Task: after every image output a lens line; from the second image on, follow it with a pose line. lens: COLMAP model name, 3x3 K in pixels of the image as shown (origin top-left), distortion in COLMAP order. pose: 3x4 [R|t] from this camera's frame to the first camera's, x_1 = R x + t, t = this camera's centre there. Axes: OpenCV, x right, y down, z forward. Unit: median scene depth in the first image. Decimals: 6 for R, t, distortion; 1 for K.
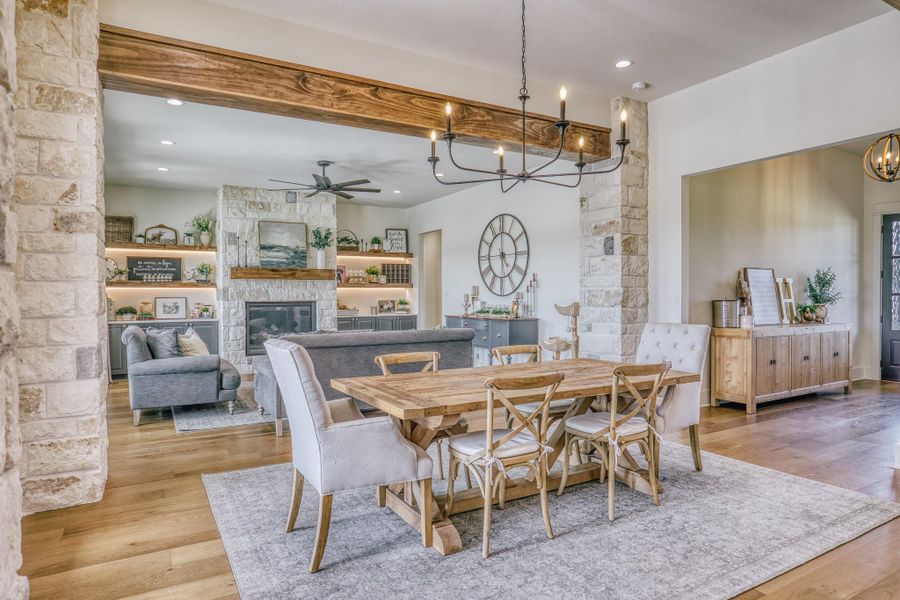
lens RADIAL K [[513.6, 0, 429.2], [0, 513.6, 300.7], [0, 0, 1]] dist [-0.018489, -0.000120]
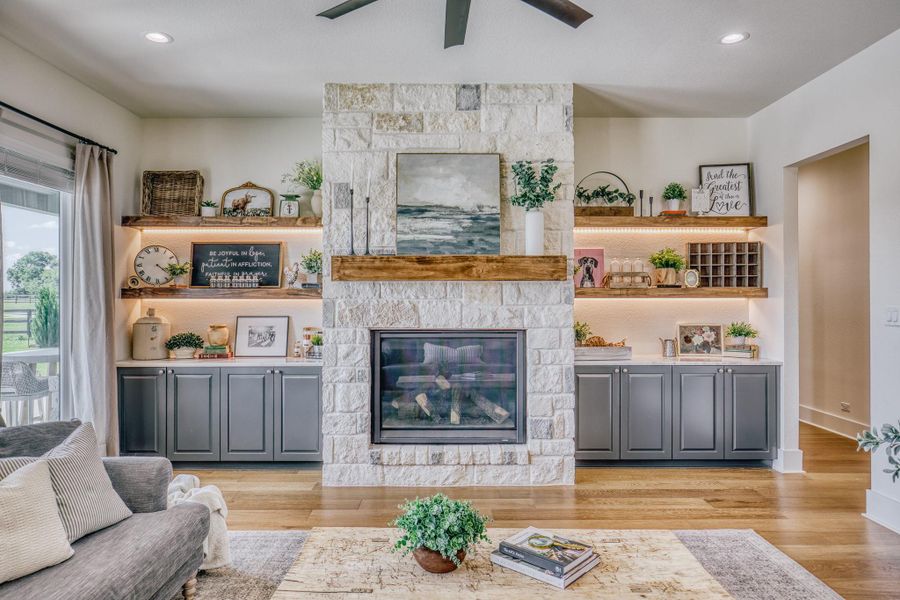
lens RADIAL K [[559.2, 0, 446.2], [0, 559.2, 294.5], [0, 0, 1]] dist [-0.003112, -0.000253]
pose [[0.876942, 0.000970, -0.480595, -0.052846], [-0.009030, 0.999855, -0.014458, -0.022748], [0.480511, 0.017019, 0.876824, 0.579455]]
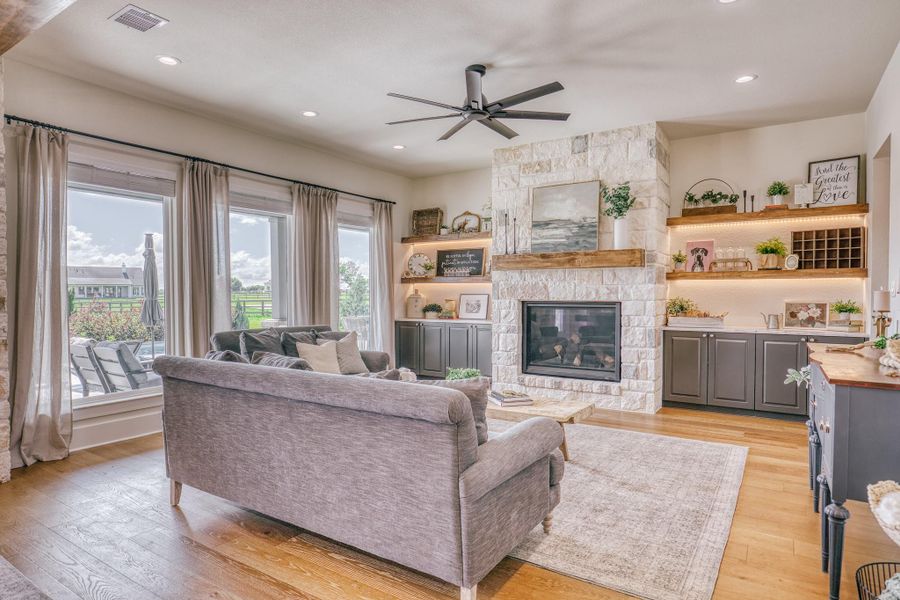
lens RADIAL K [[514.4, 0, 439.7], [0, 514.4, 300.2], [0, 0, 1]] dist [-0.016601, 0.000516]
pose [[0.465246, 0.017082, -0.885017, 0.242839], [-0.012049, 0.999843, 0.012965, -0.006813], [0.885099, 0.004632, 0.465379, 0.545080]]
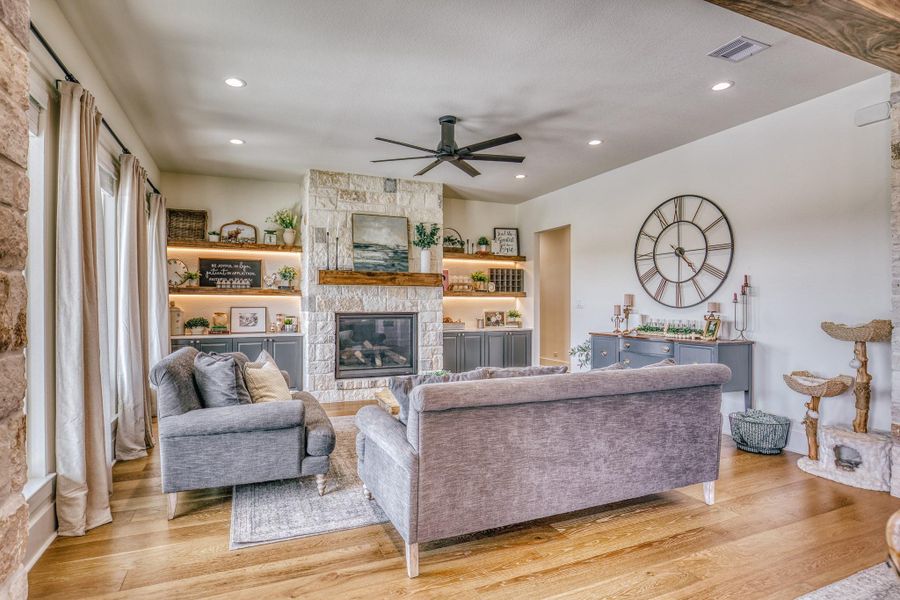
lens RADIAL K [[455.0, 0, 431.4], [0, 455.0, 302.1], [0, 0, 1]] dist [-0.027639, -0.000108]
pose [[0.993239, 0.004697, -0.115990, -0.122404], [-0.006784, 0.999822, -0.017606, -0.003345], [0.115887, 0.018274, 0.993094, 0.298779]]
